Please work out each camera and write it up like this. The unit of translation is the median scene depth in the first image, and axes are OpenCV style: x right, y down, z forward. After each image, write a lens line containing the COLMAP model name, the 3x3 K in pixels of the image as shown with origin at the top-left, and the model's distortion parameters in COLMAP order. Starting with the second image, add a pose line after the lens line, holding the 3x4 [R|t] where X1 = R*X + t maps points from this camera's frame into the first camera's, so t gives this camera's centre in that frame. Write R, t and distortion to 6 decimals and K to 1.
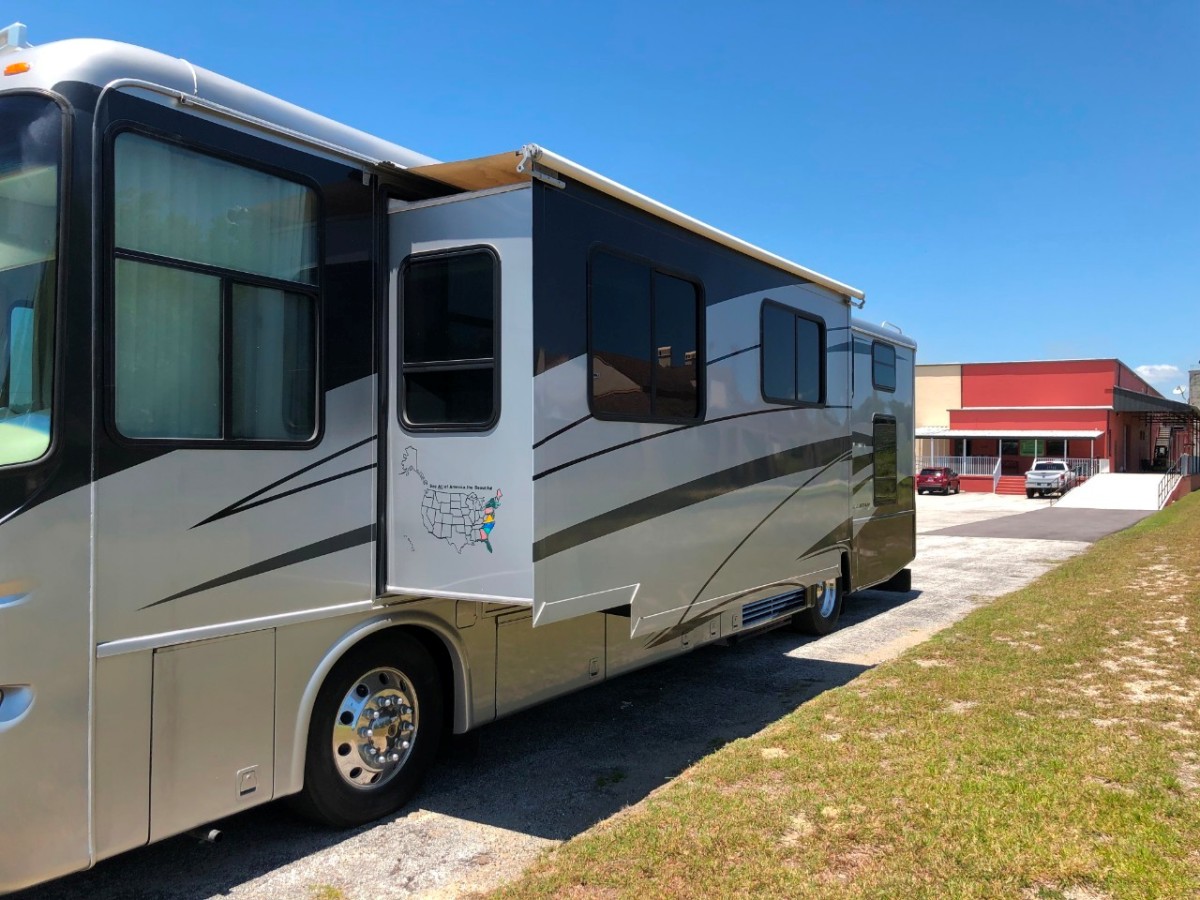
lens RADIAL K [[974.1, 0, 596.4], [0, 974.1, 445.7], [0, 0, 1]] dist [0.053936, -0.068040]
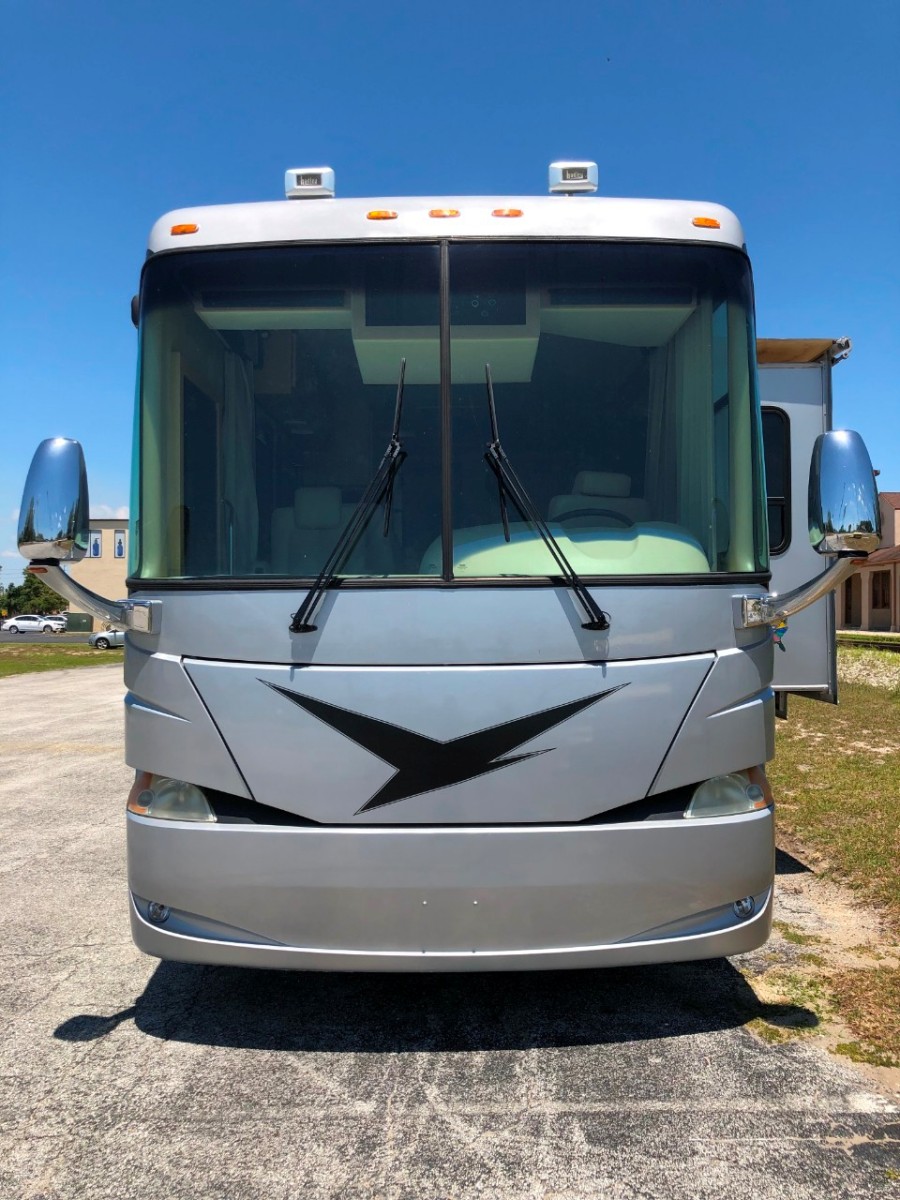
lens RADIAL K [[970.5, 0, 450.0], [0, 970.5, 600.0], [0, 0, 1]] dist [0.075689, -0.094038]
pose [[0.834086, -0.002236, 0.551630, -1.123779], [0.003244, 0.999994, -0.000853, 0.040503], [-0.551625, 0.002501, 0.834089, 0.167214]]
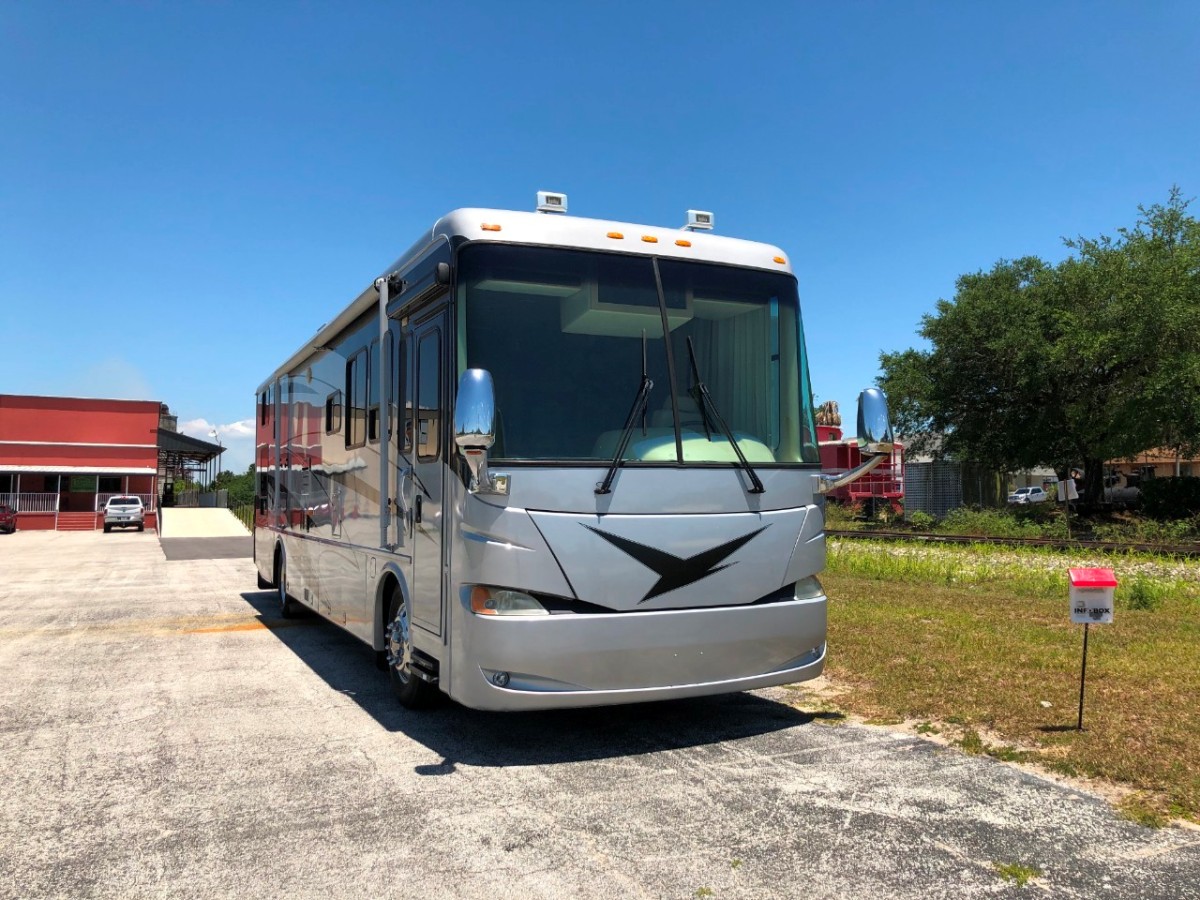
lens RADIAL K [[970.5, 0, 600.0], [0, 970.5, 450.0], [0, 0, 1]] dist [0.075689, -0.094038]
pose [[0.523046, 0.038739, 0.851424, -1.862590], [-0.003405, 0.999054, -0.043365, 0.062814], [-0.852298, 0.019782, 0.522683, 0.225587]]
